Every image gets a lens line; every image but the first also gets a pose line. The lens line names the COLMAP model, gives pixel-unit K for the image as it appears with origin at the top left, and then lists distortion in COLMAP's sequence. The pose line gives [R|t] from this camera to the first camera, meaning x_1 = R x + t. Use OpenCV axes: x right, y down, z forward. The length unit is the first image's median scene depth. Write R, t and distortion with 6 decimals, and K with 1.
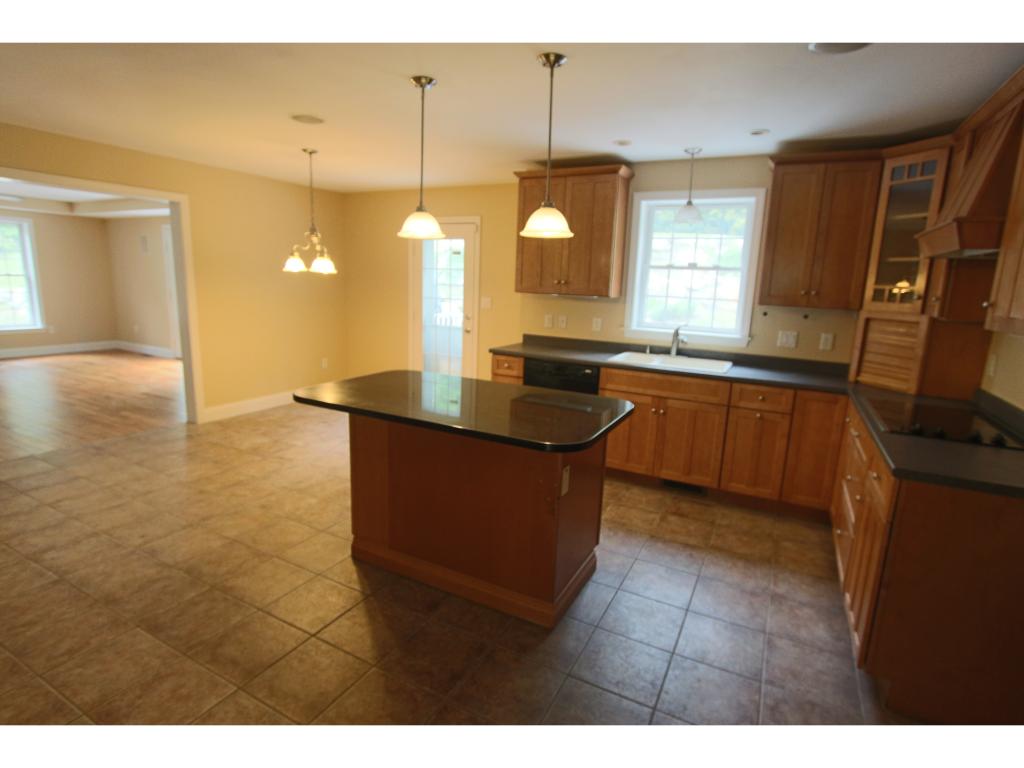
lens RADIAL K [[521.6, 0, 512.0], [0, 521.6, 384.0], [0, 0, 1]] dist [-0.023944, 0.000980]
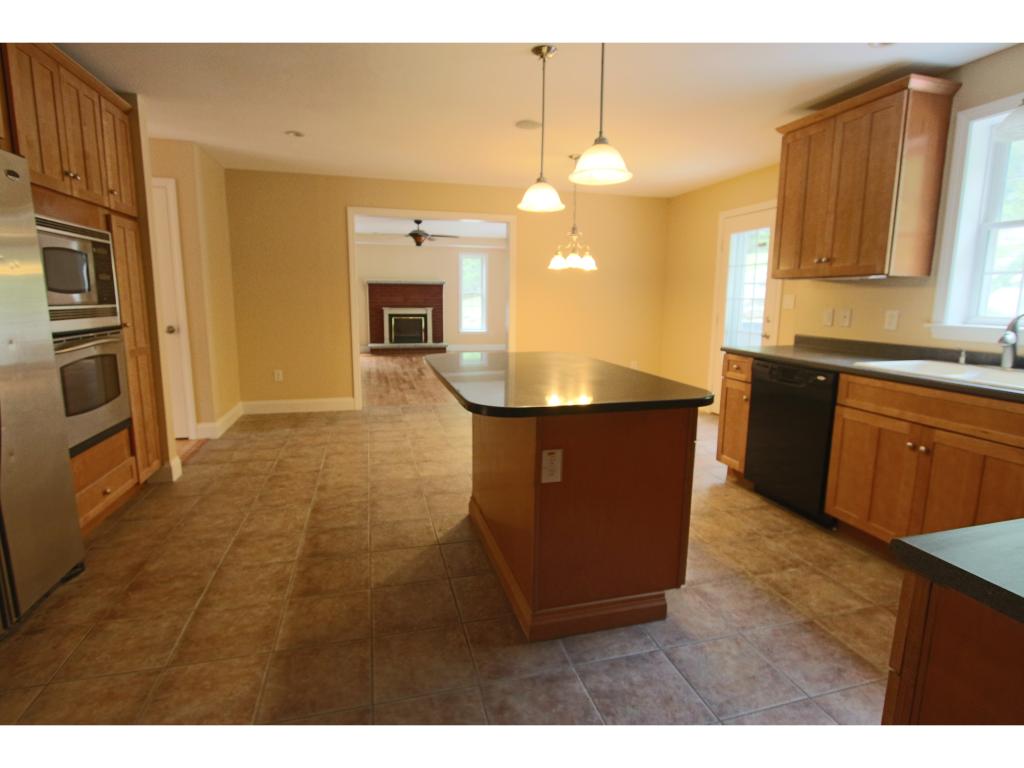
lens RADIAL K [[521.6, 0, 512.0], [0, 521.6, 384.0], [0, 0, 1]] dist [-0.023944, 0.000980]
pose [[0.682847, 0.091248, -0.724840, 0.371674], [-0.128822, 0.991662, 0.003479, 0.035768], [0.719113, 0.091000, 0.688908, 0.215868]]
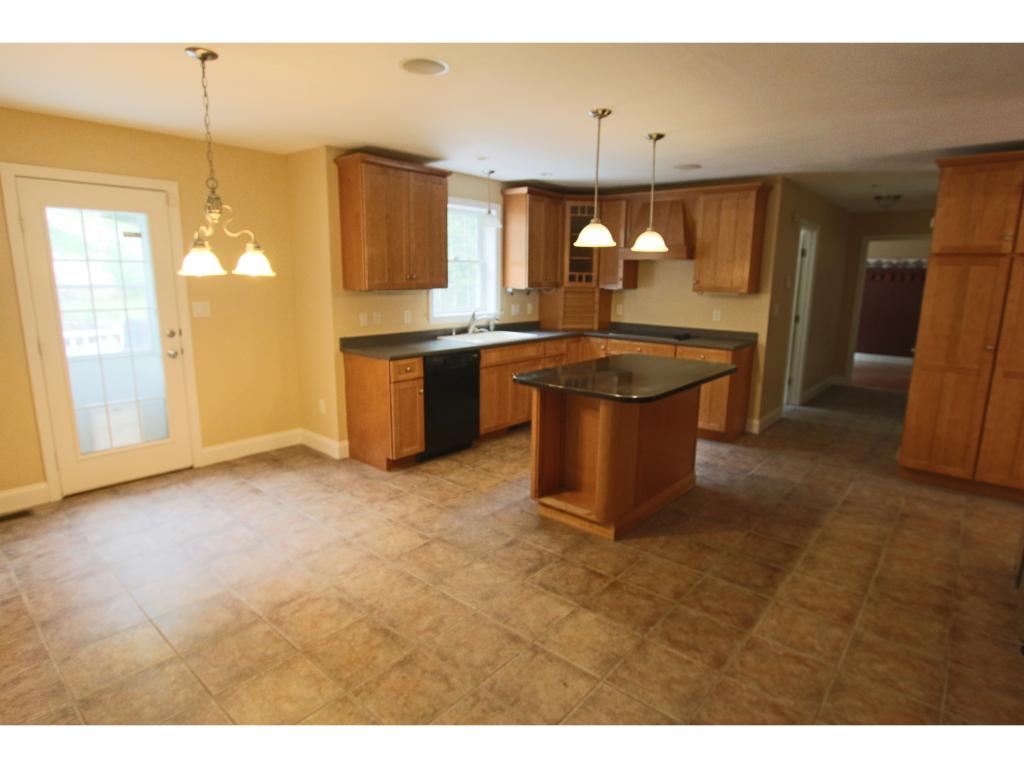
lens RADIAL K [[563.0, 0, 512.0], [0, 563.0, 384.0], [0, 0, 1]] dist [-0.024064, 0.001490]
pose [[0.216330, -0.219566, 0.951311, -1.019738], [0.185573, 0.965868, 0.180727, -0.171748], [-0.958522, 0.137441, 0.249692, 0.631293]]
